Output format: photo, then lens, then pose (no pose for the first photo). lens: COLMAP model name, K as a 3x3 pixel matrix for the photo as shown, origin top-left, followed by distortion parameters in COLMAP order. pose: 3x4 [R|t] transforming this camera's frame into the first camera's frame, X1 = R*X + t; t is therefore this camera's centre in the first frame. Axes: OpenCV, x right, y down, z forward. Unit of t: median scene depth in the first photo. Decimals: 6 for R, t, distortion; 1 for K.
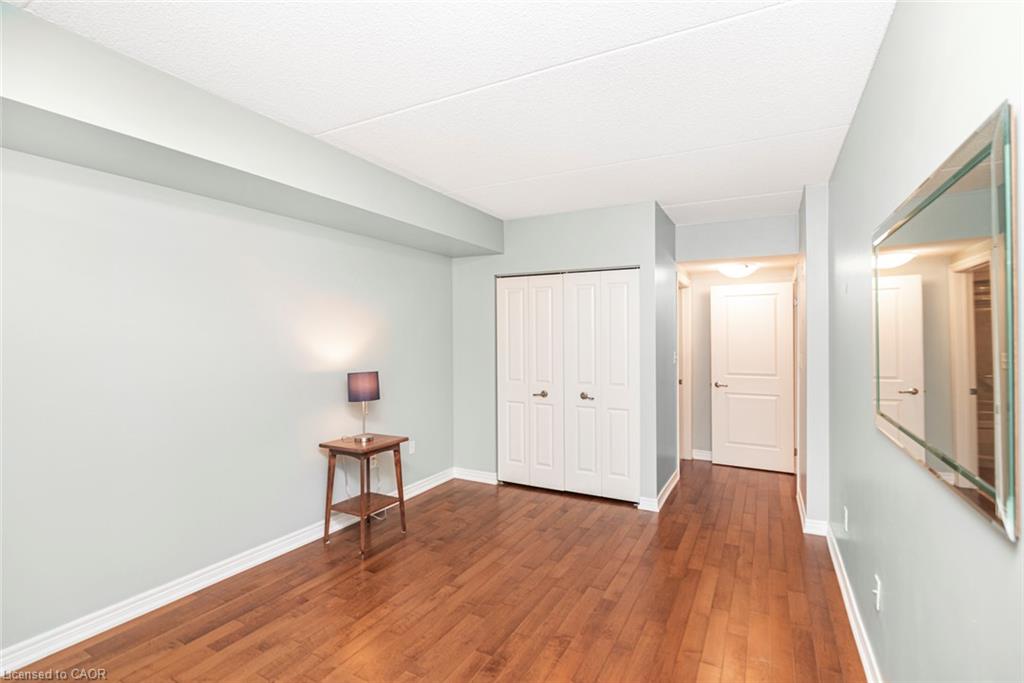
lens RADIAL K [[486.5, 0, 515.0], [0, 486.5, 329.5], [0, 0, 1]] dist [0.001123, -0.000386]
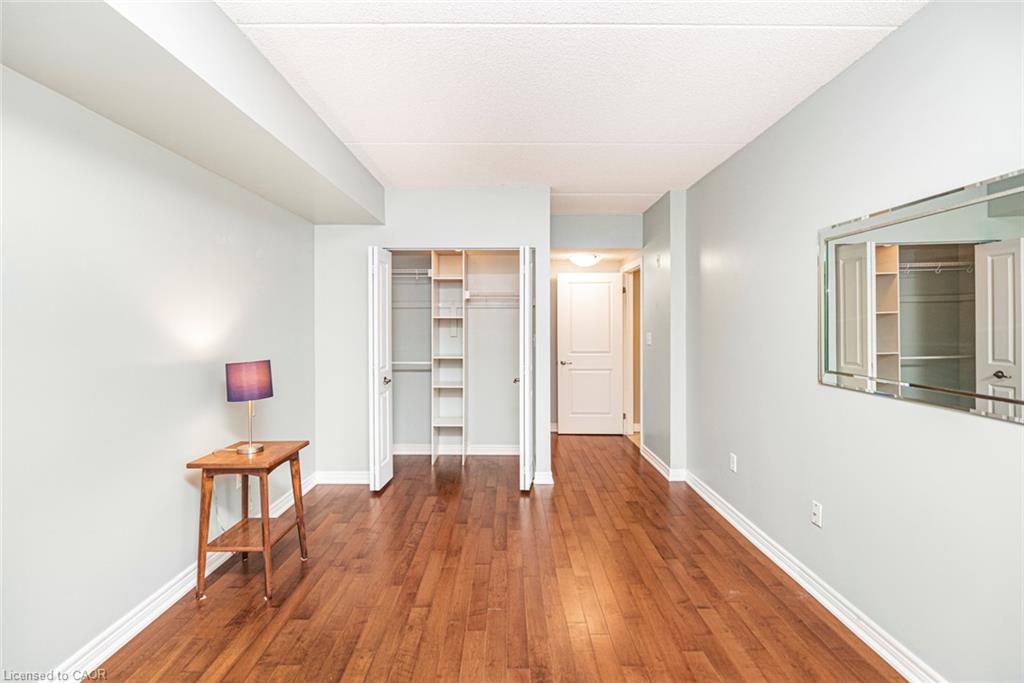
lens RADIAL K [[474.6, 0, 509.4], [0, 474.6, 319.5], [0, 0, 1]] dist [-0.000370, 0.000072]
pose [[0.882572, 0.002115, 0.470173, -0.308864], [-0.005119, 0.999974, 0.005110, 0.016743], [-0.470150, -0.006917, 0.882559, 0.160966]]
